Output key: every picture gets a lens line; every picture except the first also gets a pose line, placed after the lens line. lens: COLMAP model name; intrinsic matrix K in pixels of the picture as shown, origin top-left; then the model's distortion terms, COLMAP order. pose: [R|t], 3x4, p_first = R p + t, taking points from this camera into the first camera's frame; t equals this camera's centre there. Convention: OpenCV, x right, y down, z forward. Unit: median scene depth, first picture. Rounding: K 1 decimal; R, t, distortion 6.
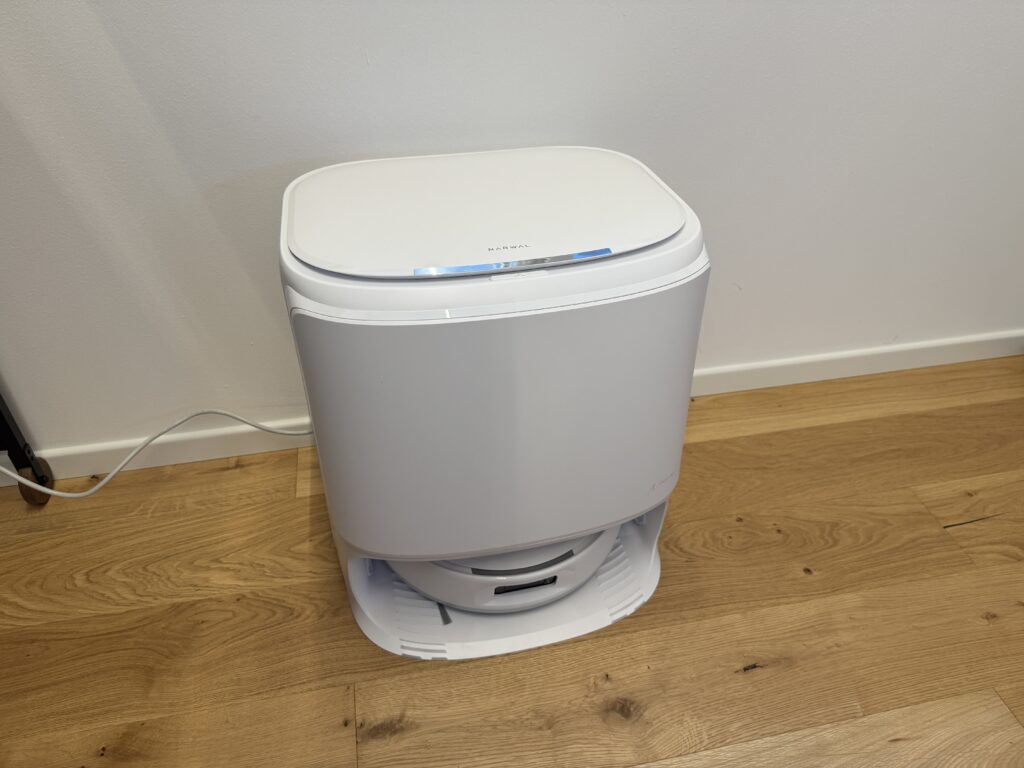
lens RADIAL K [[757.9, 0, 512.0], [0, 757.9, 384.0], [0, 0, 1]] dist [0.104015, -0.150266]
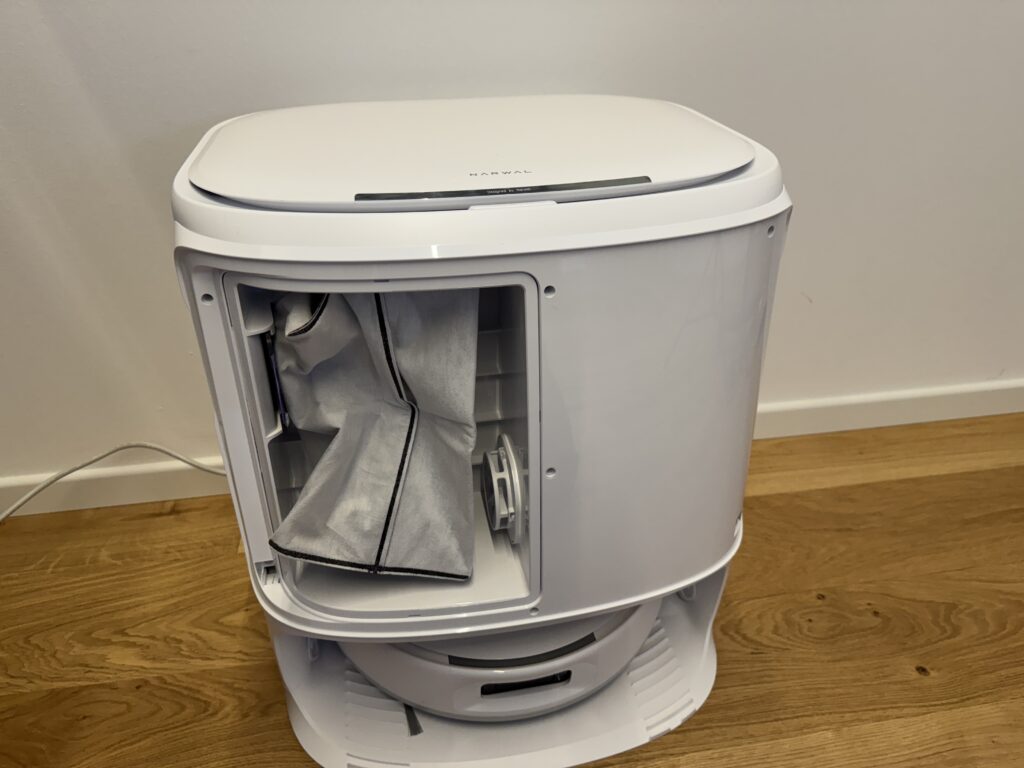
lens RADIAL K [[738.8, 0, 512.1], [0, 738.8, 398.6], [0, 0, 1]] dist [-0.006482, 0.008976]
pose [[0.998852, 0.013899, -0.045847, 0.029286], [-0.018056, 0.995636, -0.091564, 0.059703], [0.044374, 0.092286, 0.994743, 0.270995]]
